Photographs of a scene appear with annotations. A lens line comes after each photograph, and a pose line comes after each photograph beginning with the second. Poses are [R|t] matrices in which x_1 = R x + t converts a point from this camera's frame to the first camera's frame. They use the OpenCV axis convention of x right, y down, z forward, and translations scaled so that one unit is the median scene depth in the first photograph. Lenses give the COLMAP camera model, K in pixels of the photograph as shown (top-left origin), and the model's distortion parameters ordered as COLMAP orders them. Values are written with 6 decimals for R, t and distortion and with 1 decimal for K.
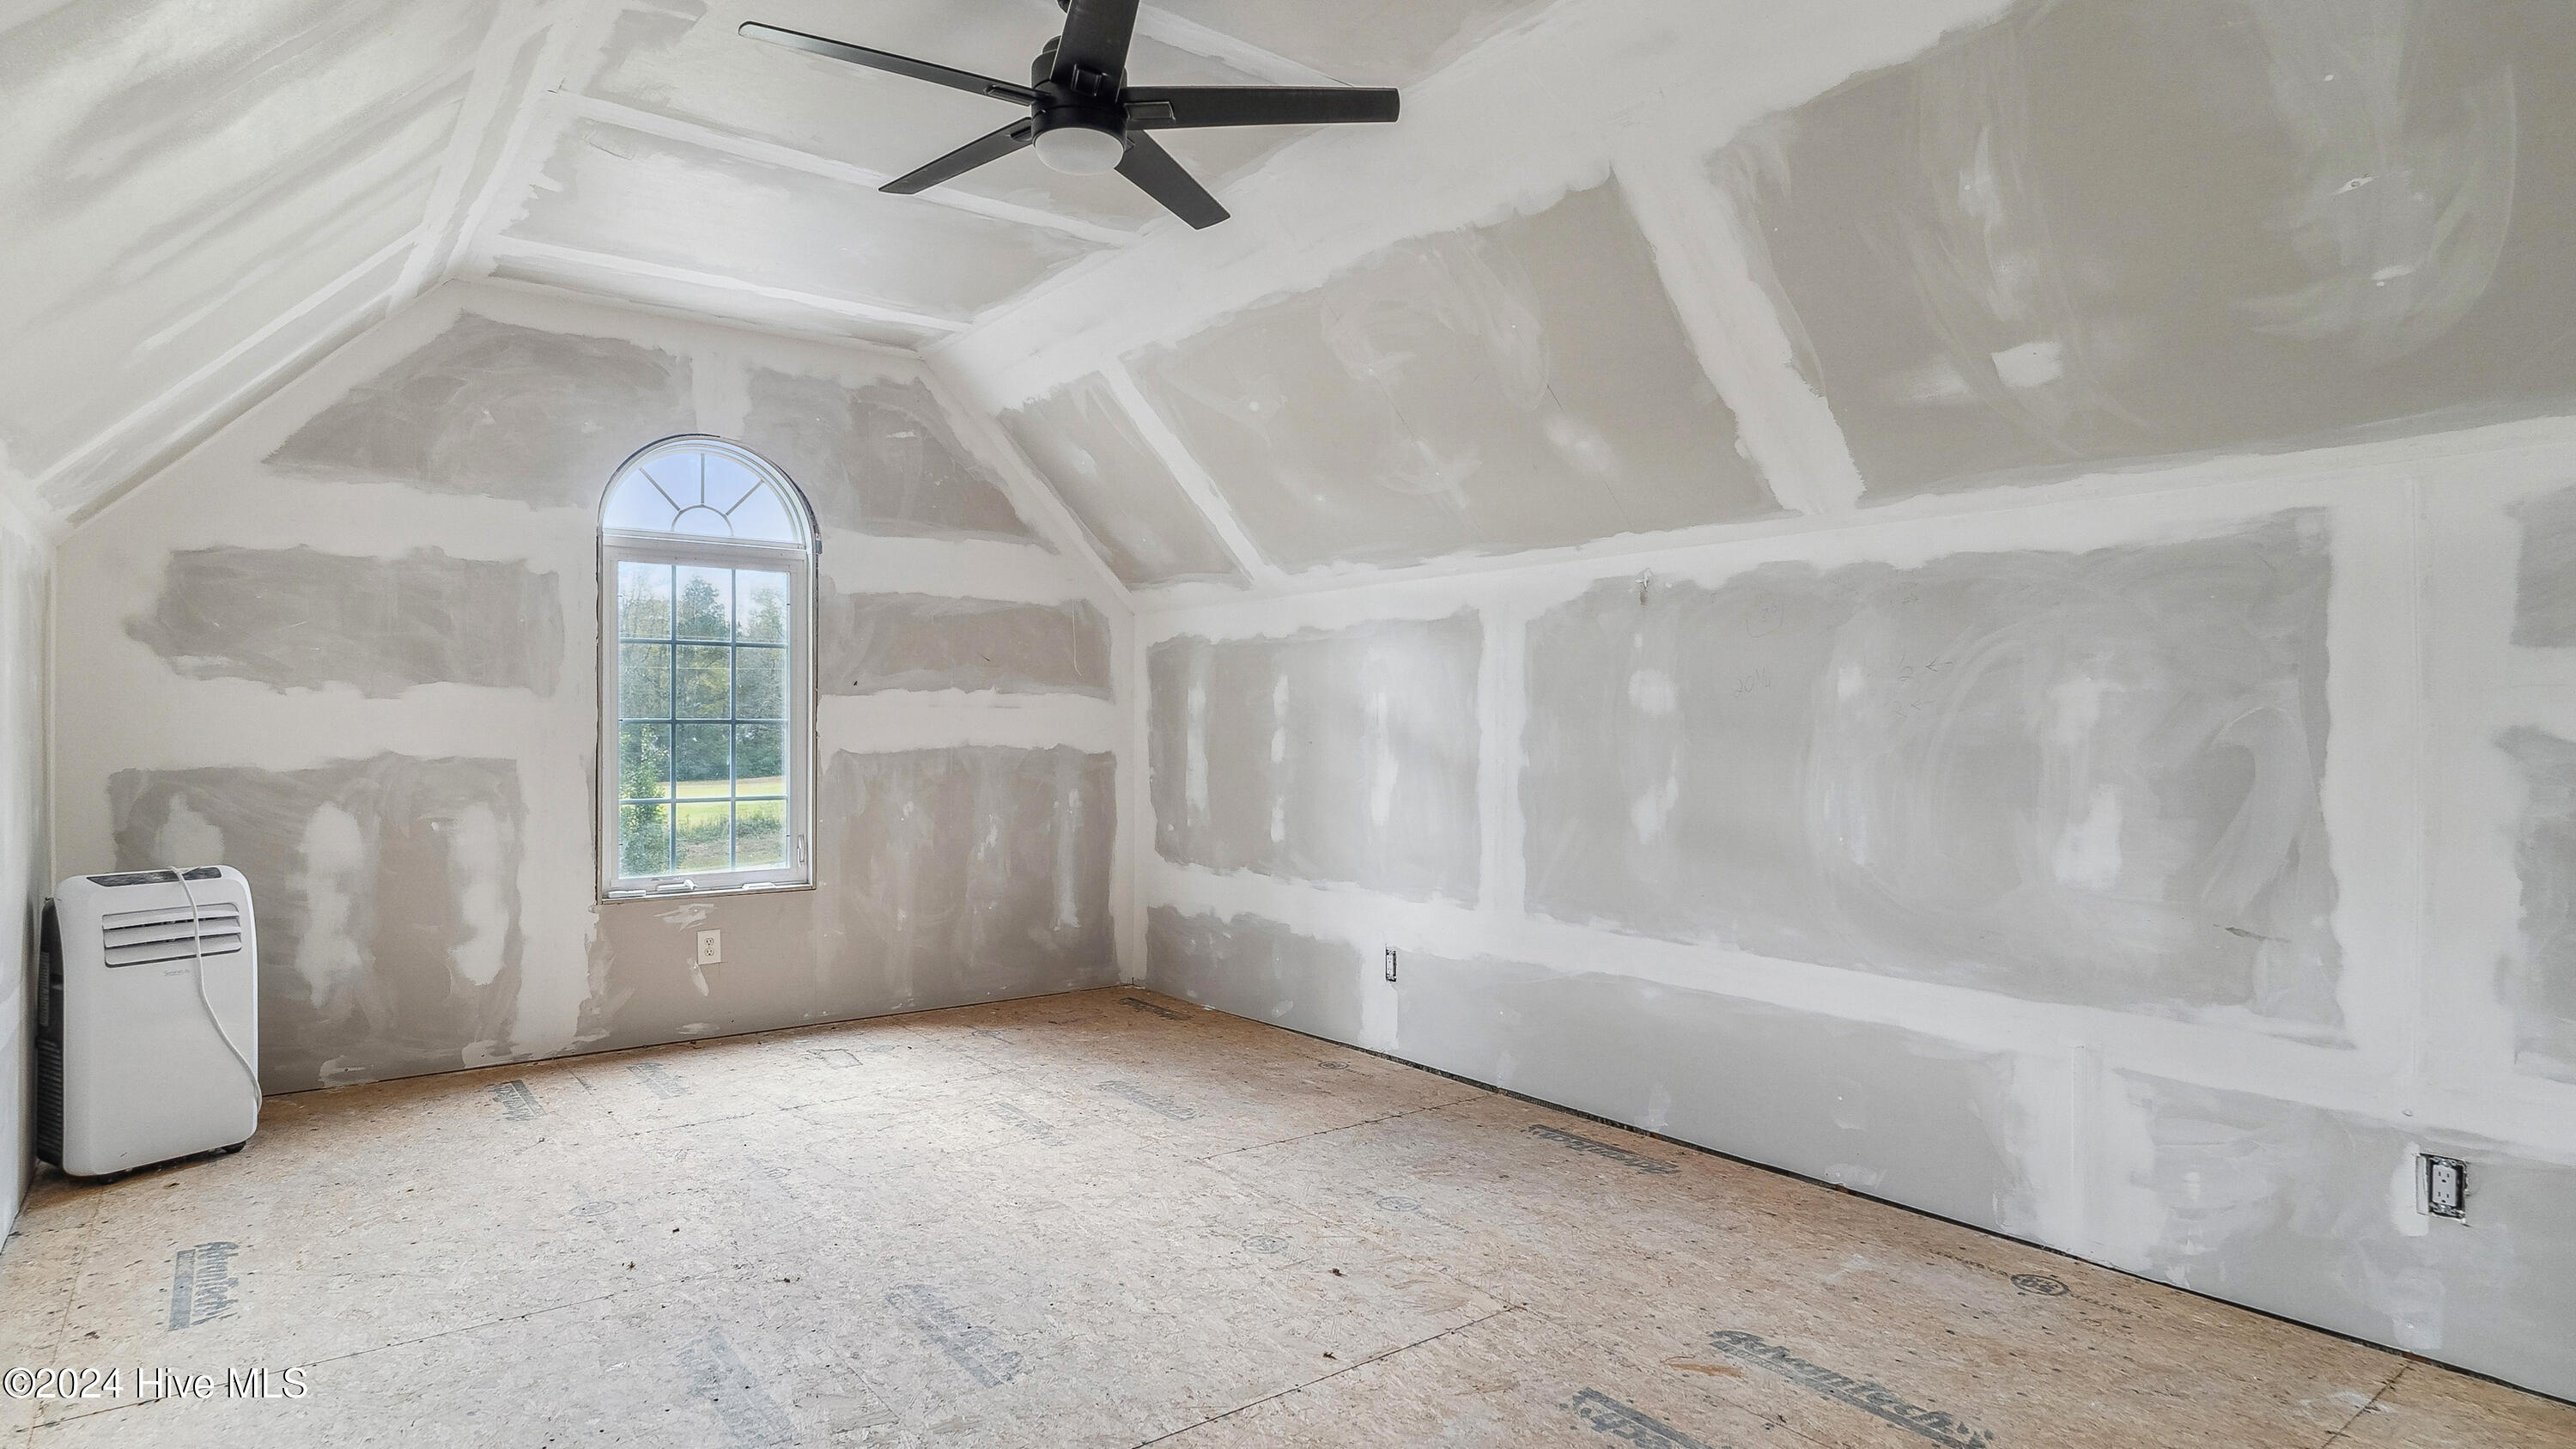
lens RADIAL K [[1342.5, 0, 1288.0], [0, 1342.5, 724.5], [0, 0, 1]] dist [-0.001363, 0.000060]
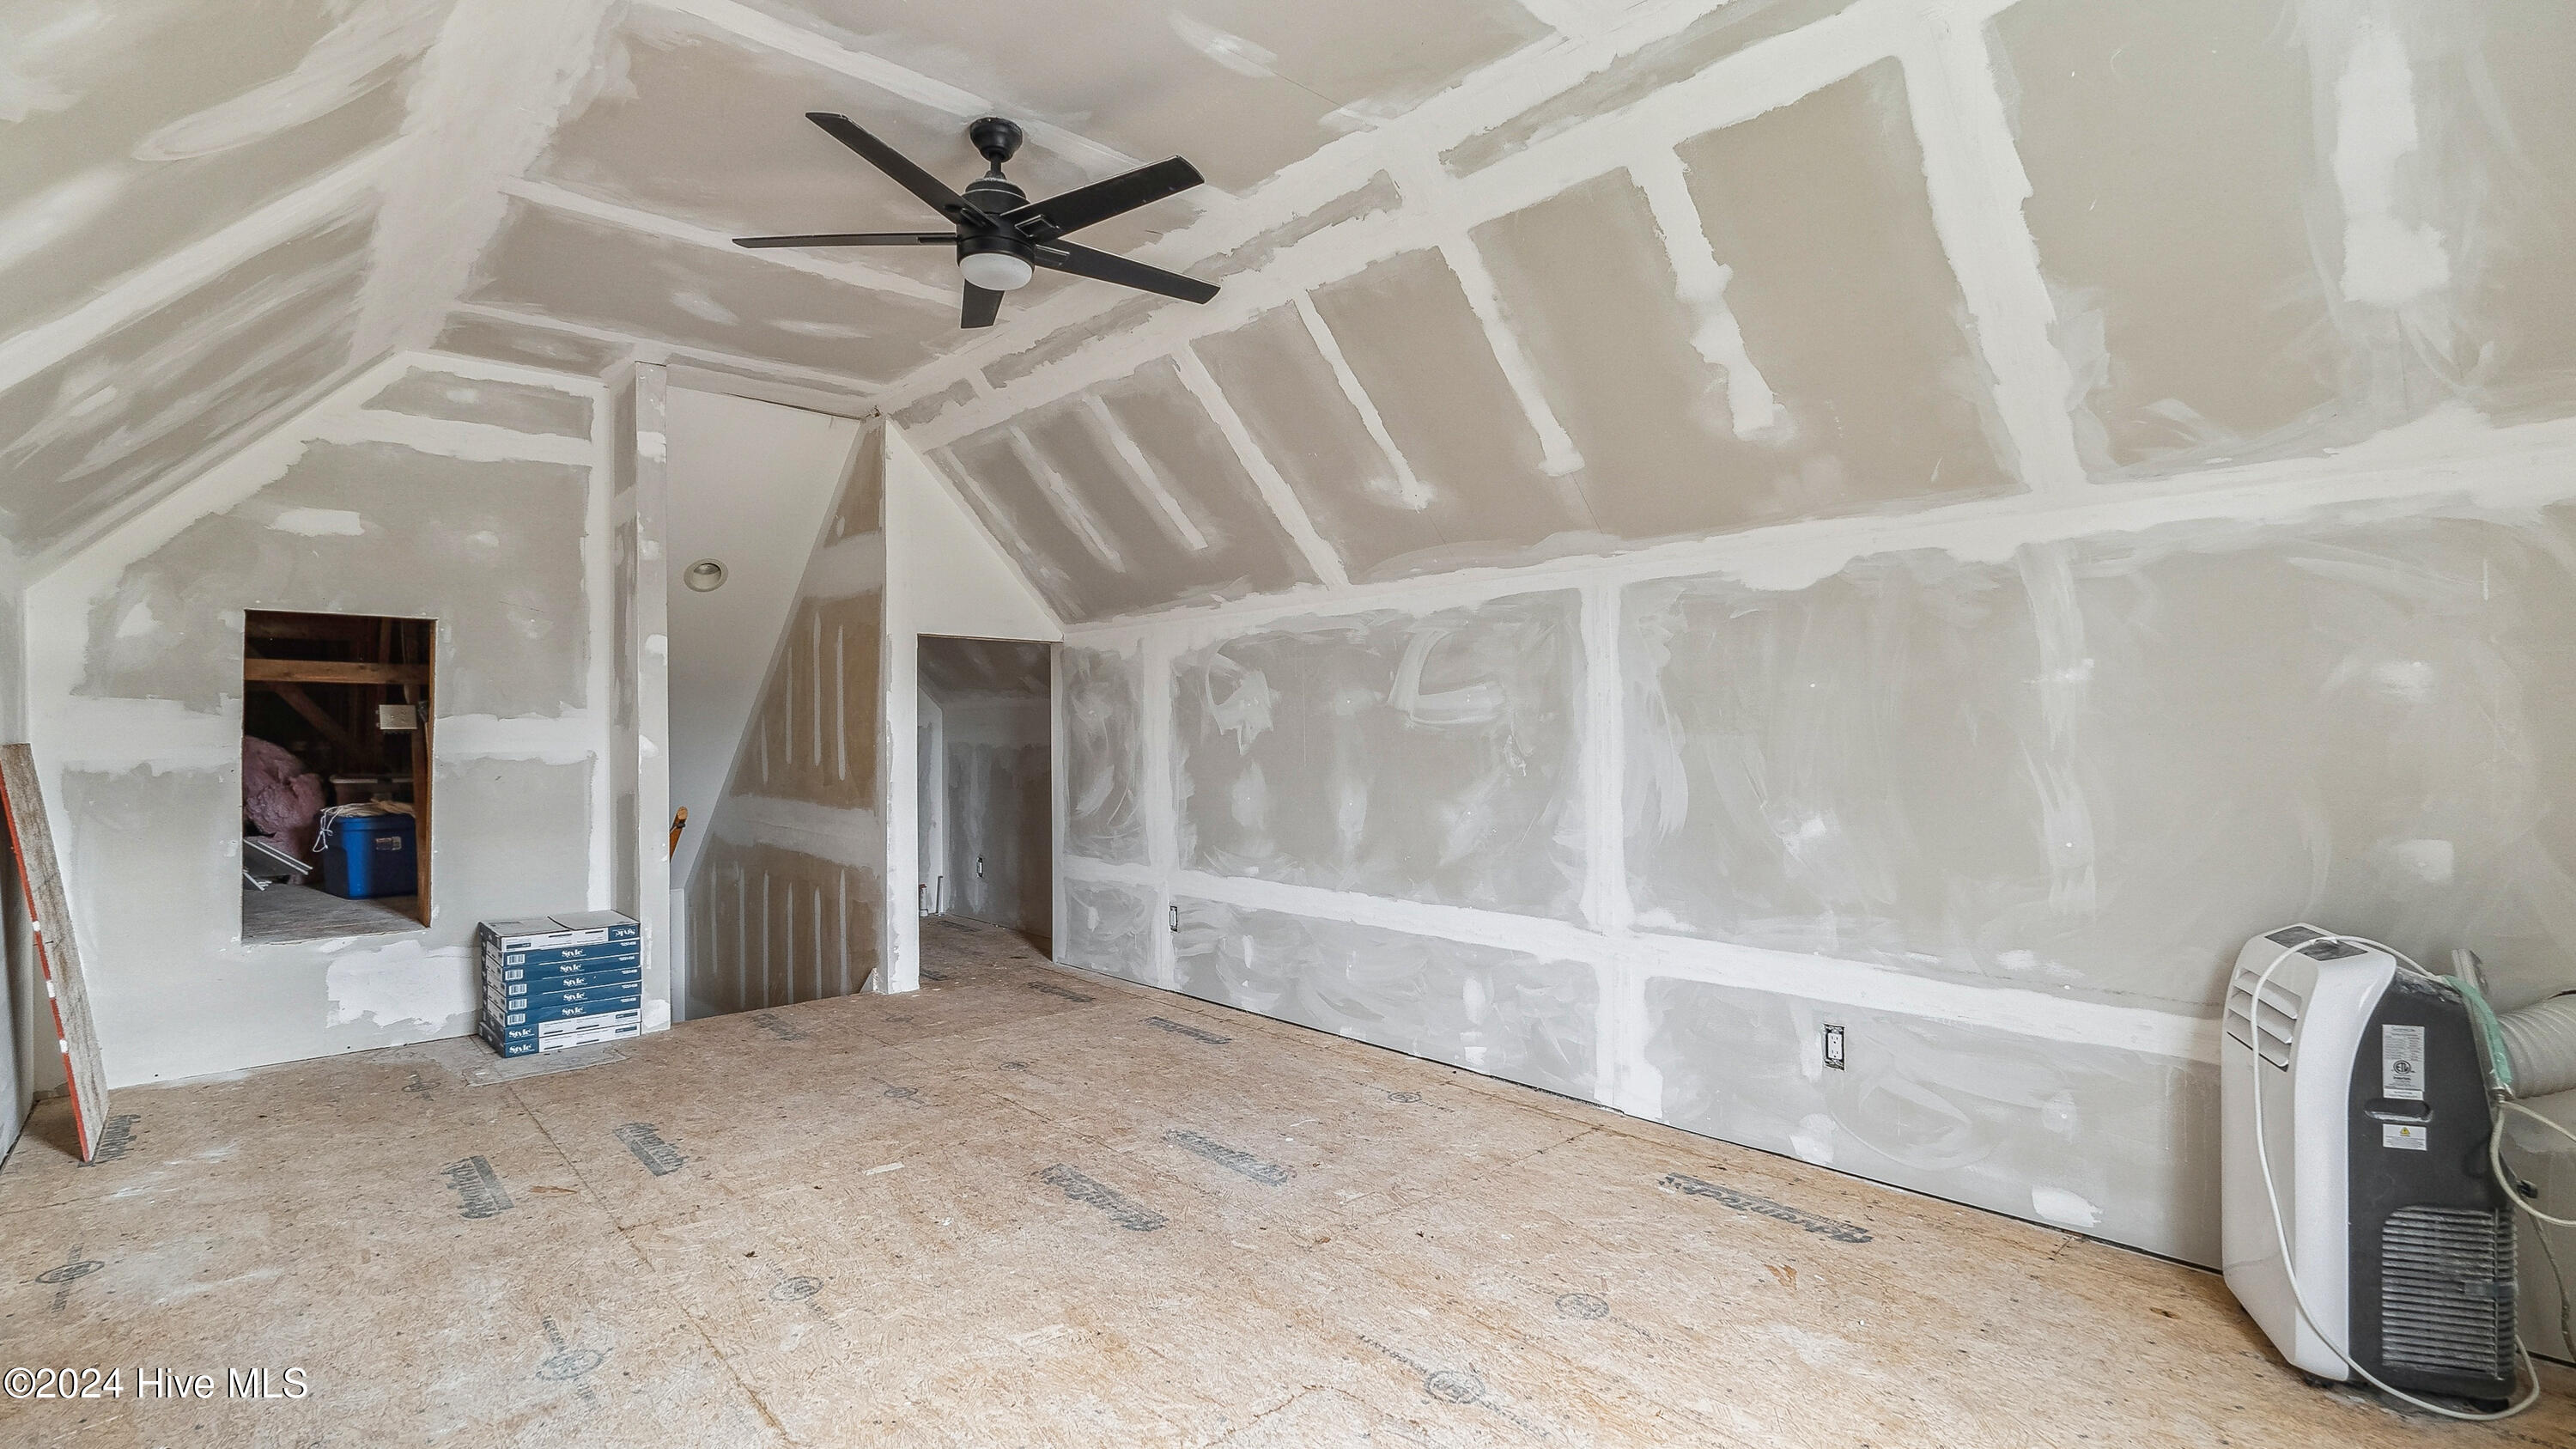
lens RADIAL K [[1177.7, 0, 1287.4], [0, 1177.7, 734.9], [0, 0, 1]] dist [-0.002472, 0.000560]
pose [[-0.997685, 0.007805, -0.067551, -0.352232], [0.007734, 0.999969, 0.001316, 0.002671], [0.067559, 0.000790, -0.997715, 2.094721]]
